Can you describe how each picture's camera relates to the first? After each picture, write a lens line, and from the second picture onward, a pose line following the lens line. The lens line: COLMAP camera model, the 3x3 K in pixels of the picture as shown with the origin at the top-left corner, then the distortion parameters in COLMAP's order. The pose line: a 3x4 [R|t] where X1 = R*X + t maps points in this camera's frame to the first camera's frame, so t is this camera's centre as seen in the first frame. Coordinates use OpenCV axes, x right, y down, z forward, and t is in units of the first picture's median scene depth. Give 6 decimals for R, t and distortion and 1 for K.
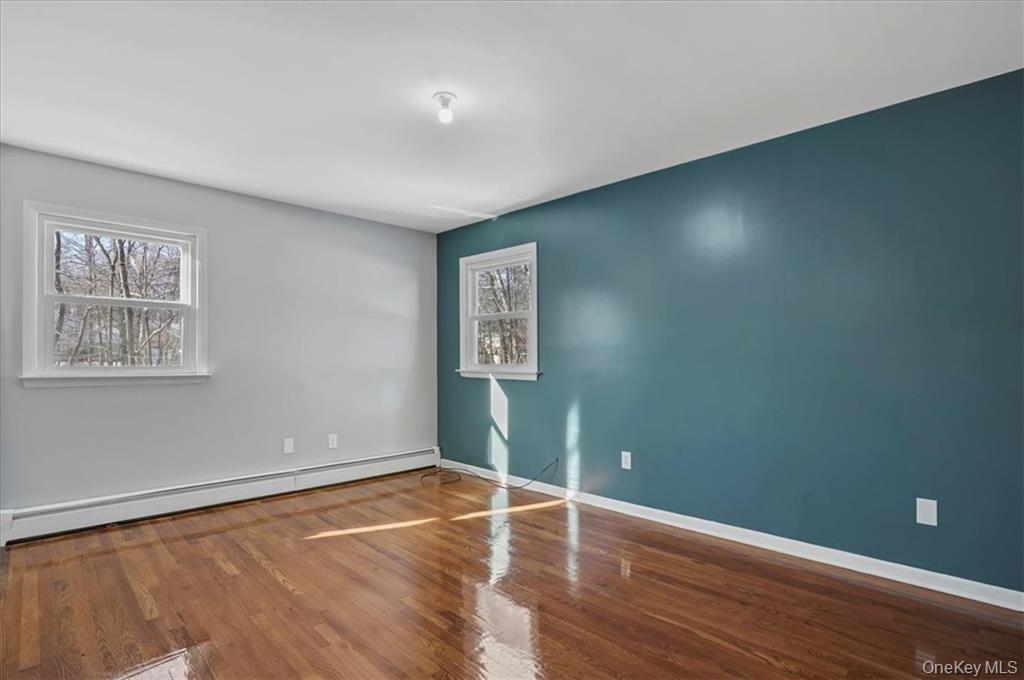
lens RADIAL K [[485.9, 0, 512.0], [0, 485.9, 336.3], [0, 0, 1]] dist [-0.041149, 0.018975]
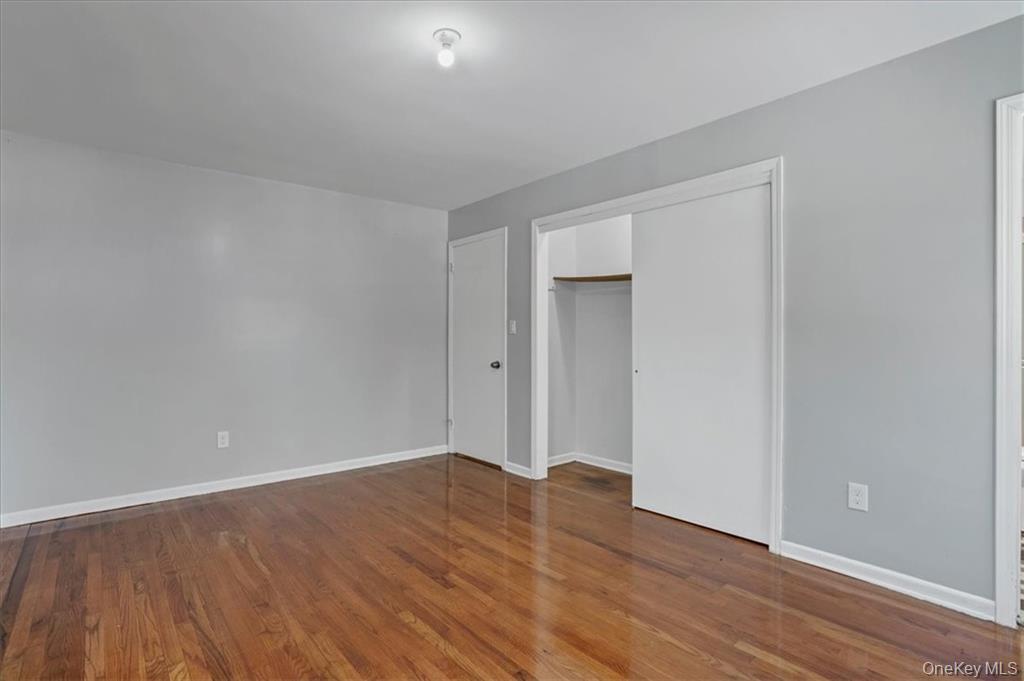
lens RADIAL K [[485.9, 0, 512.0], [0, 485.9, 336.8], [0, 0, 1]] dist [-0.041149, 0.018975]
pose [[-0.997964, 0.003513, 0.063681, -0.318718], [0.000950, 0.999190, -0.040234, 0.074649], [-0.063771, -0.040091, -0.997159, 1.921602]]
